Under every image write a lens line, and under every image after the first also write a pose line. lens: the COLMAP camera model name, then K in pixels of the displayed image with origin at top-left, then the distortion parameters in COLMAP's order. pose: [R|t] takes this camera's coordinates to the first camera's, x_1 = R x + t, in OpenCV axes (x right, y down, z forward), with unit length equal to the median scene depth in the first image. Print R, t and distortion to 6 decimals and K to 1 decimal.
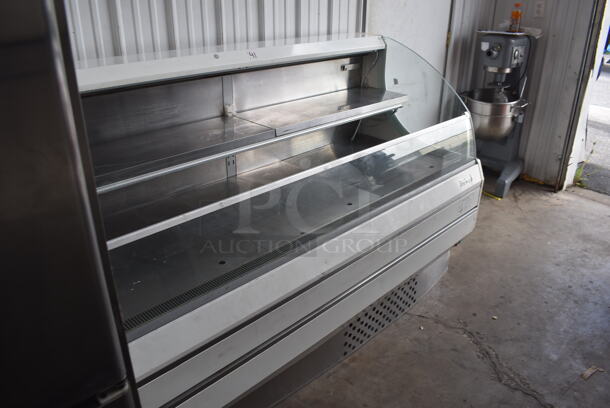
lens RADIAL K [[490.2, 0, 305.0], [0, 490.2, 204.0], [0, 0, 1]] dist [-0.035754, -0.000218]
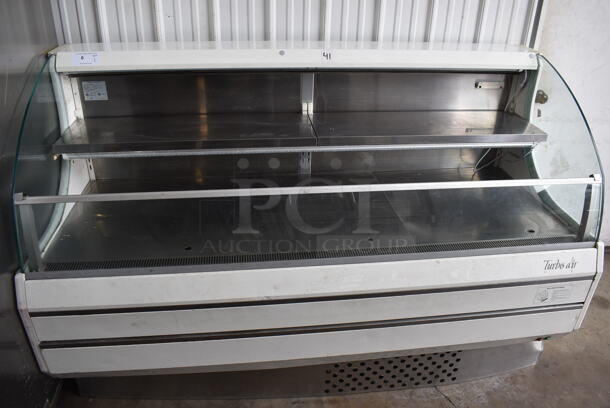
lens RADIAL K [[471.9, 0, 304.7], [0, 471.9, 216.0], [0, 0, 1]] dist [-0.086077, -0.002145]
pose [[0.778317, 0.304803, -0.548924, 0.381732], [-0.271632, 0.951674, 0.143294, -0.108269], [0.566073, 0.037578, 0.823498, 0.212605]]
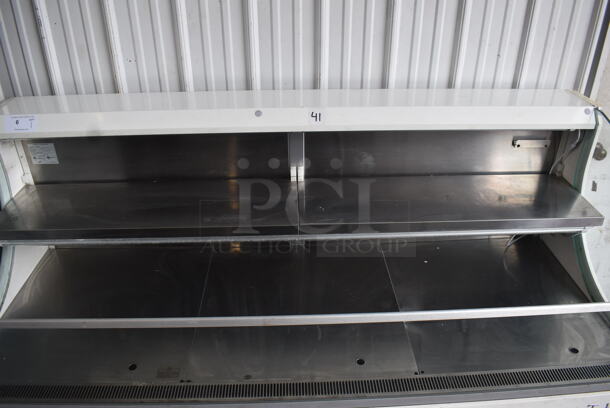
lens RADIAL K [[471.9, 0, 304.7], [0, 471.9, 216.0], [0, 0, 1]] dist [-0.086077, -0.002145]
pose [[0.720304, 0.339359, -0.604978, 0.308395], [-0.278097, 0.940274, 0.196332, -0.250534], [0.635472, 0.026824, 0.771658, 0.380421]]
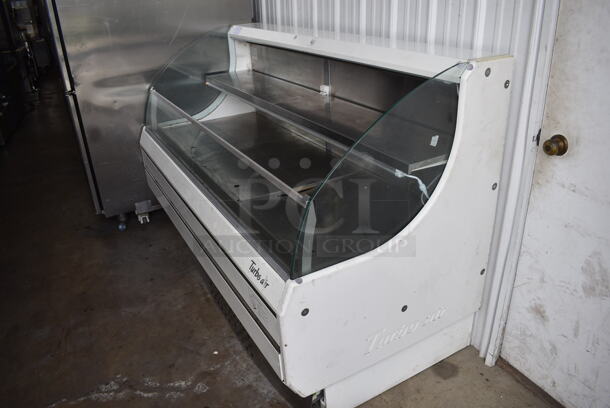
lens RADIAL K [[471.9, 0, 304.7], [0, 471.9, 216.0], [0, 0, 1]] dist [-0.086077, -0.002145]
pose [[-0.298140, 0.403001, -0.865276, 0.817108], [-0.391749, 0.774978, 0.495926, -0.431447], [0.870428, 0.486827, -0.073177, 1.052498]]
